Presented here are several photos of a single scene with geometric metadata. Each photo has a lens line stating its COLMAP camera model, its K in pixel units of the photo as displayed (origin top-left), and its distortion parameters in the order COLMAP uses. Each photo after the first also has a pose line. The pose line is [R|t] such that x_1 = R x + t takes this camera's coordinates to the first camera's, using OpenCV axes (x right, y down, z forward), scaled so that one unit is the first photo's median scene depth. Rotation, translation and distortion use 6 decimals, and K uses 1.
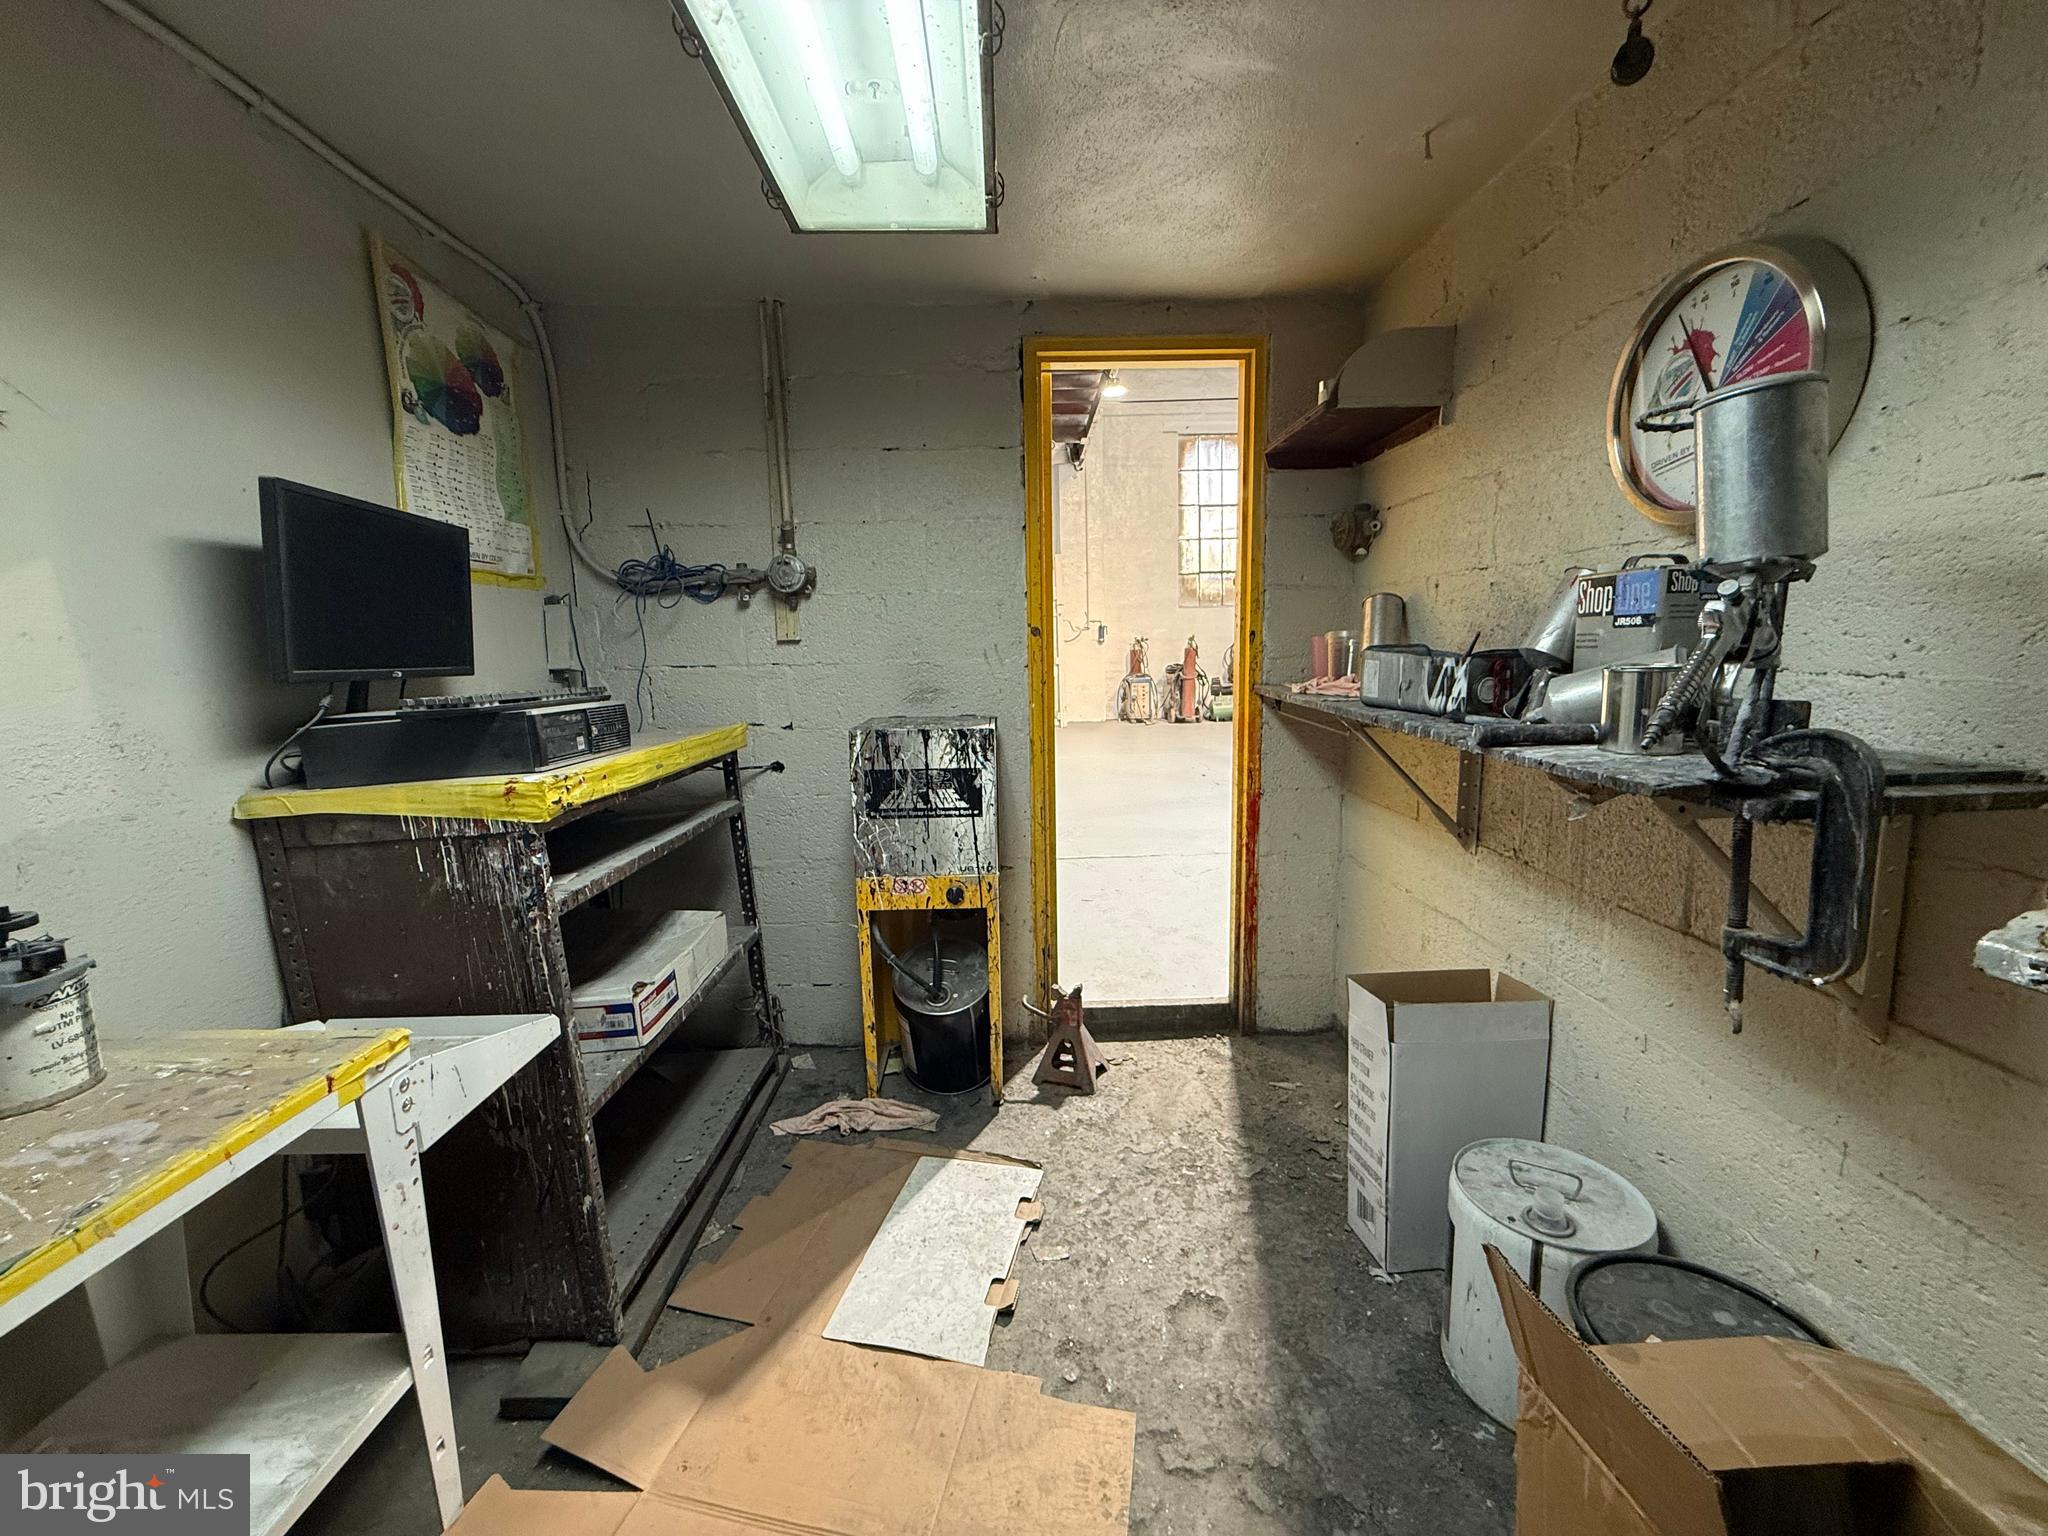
lens RADIAL K [[821.5, 0, 1023.4], [0, 821.5, 766.4], [0, 0, 1]] dist [0.000093, -0.000100]
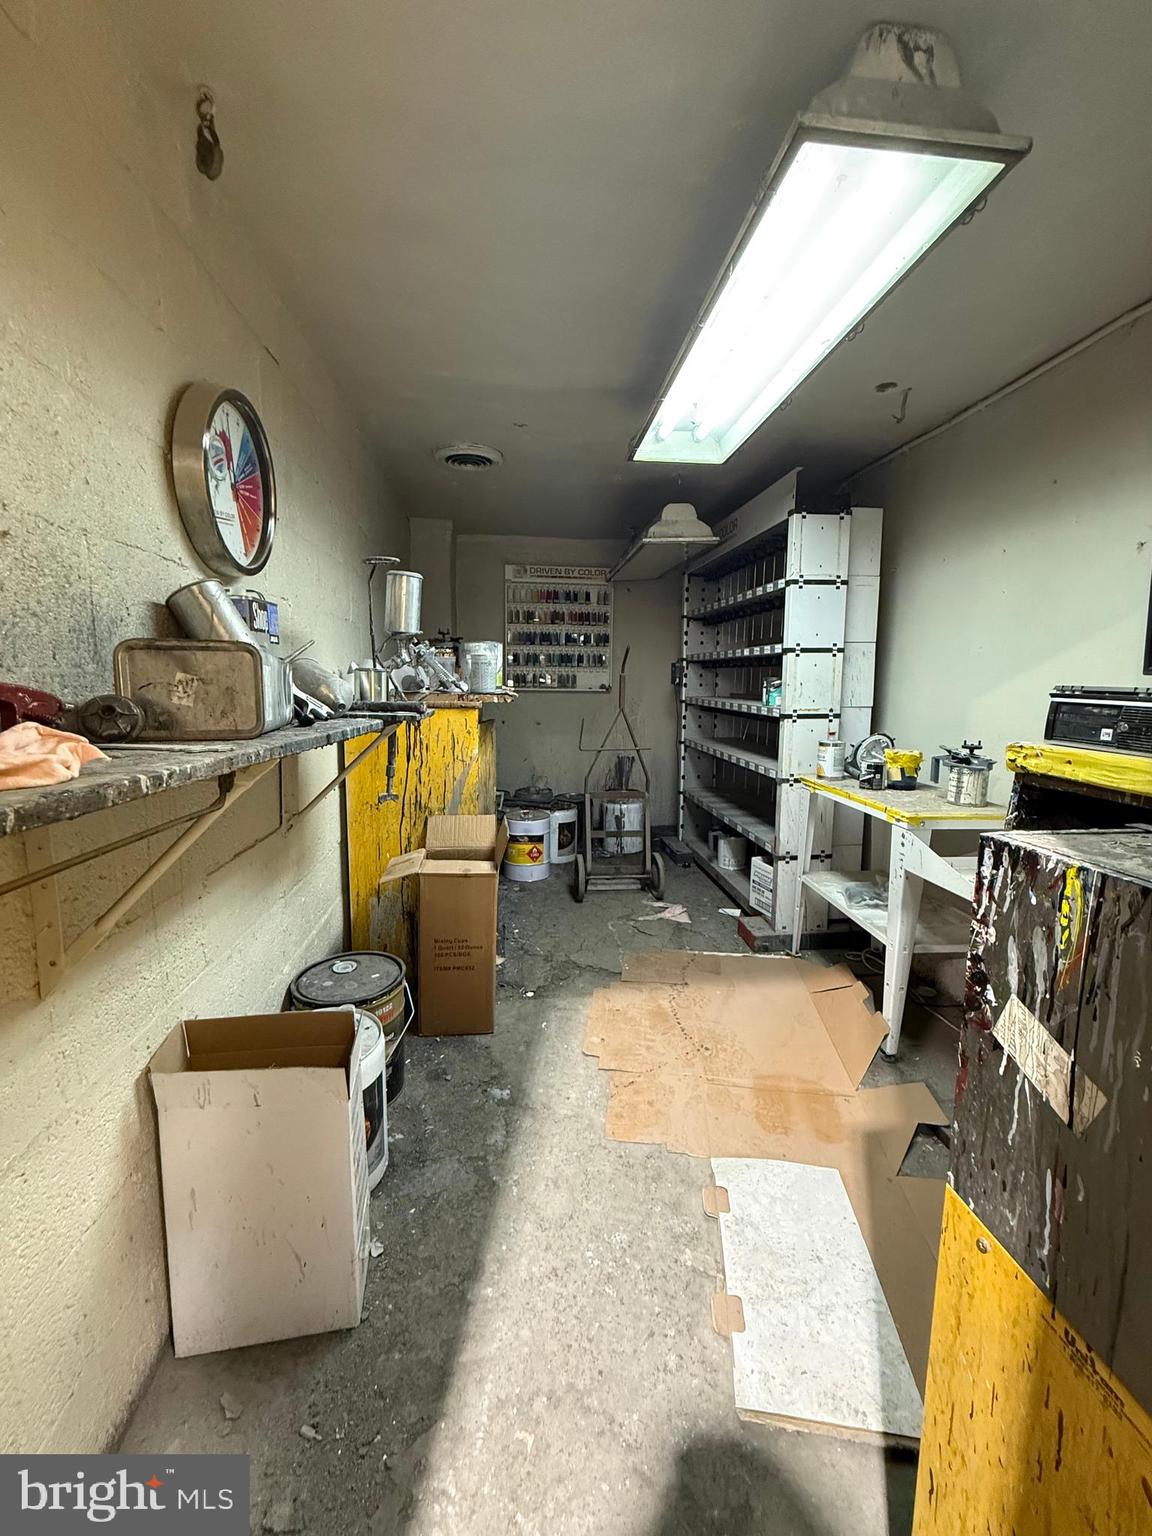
lens RADIAL K [[616.1, 0, 577.8], [0, 616.1, 759.7], [0, 0, 1]] dist [0.000093, -0.000100]
pose [[-0.996569, 0.022051, -0.079772, 0.272432], [-0.000514, 0.962185, 0.272396, -0.250978], [0.082762, 0.271502, -0.958873, 1.971329]]
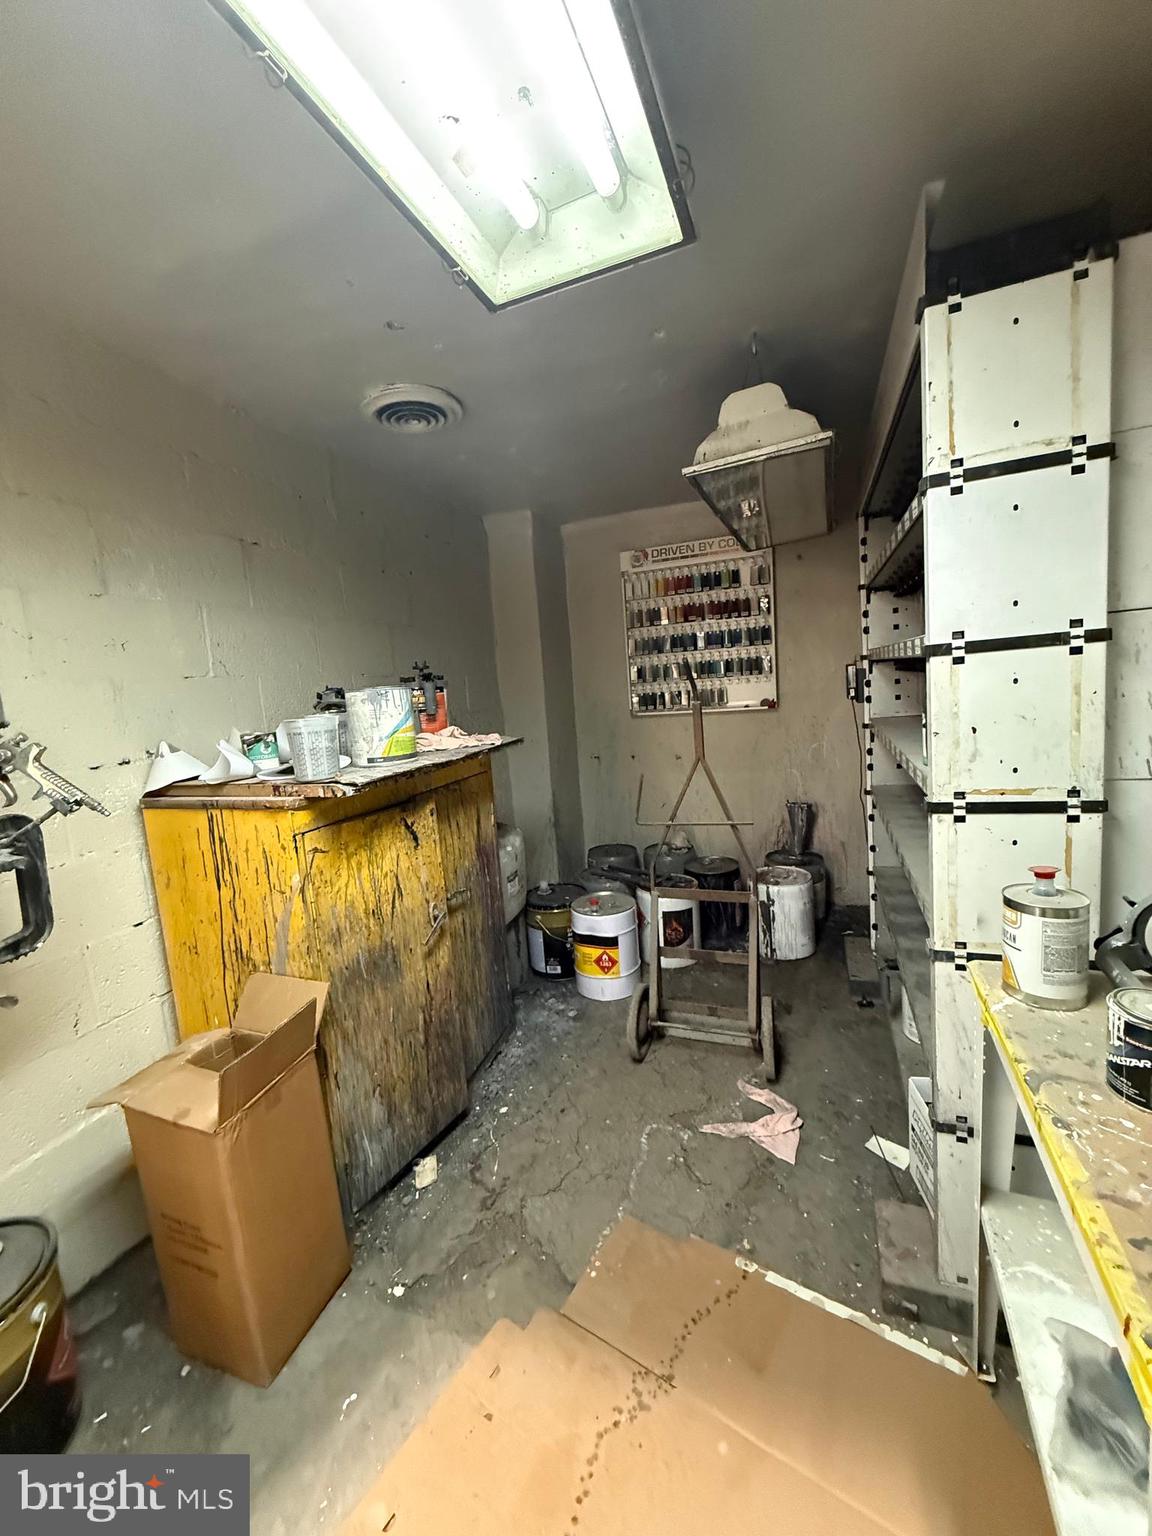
lens RADIAL K [[616.1, 0, 571.4], [0, 616.1, 762.1], [0, 0, 1]] dist [0.000093, -0.000100]
pose [[-0.915670, 0.041285, 0.399805, -0.402373], [0.150468, 0.957589, 0.245731, -0.185852], [-0.372704, 0.285166, -0.883047, 1.041264]]
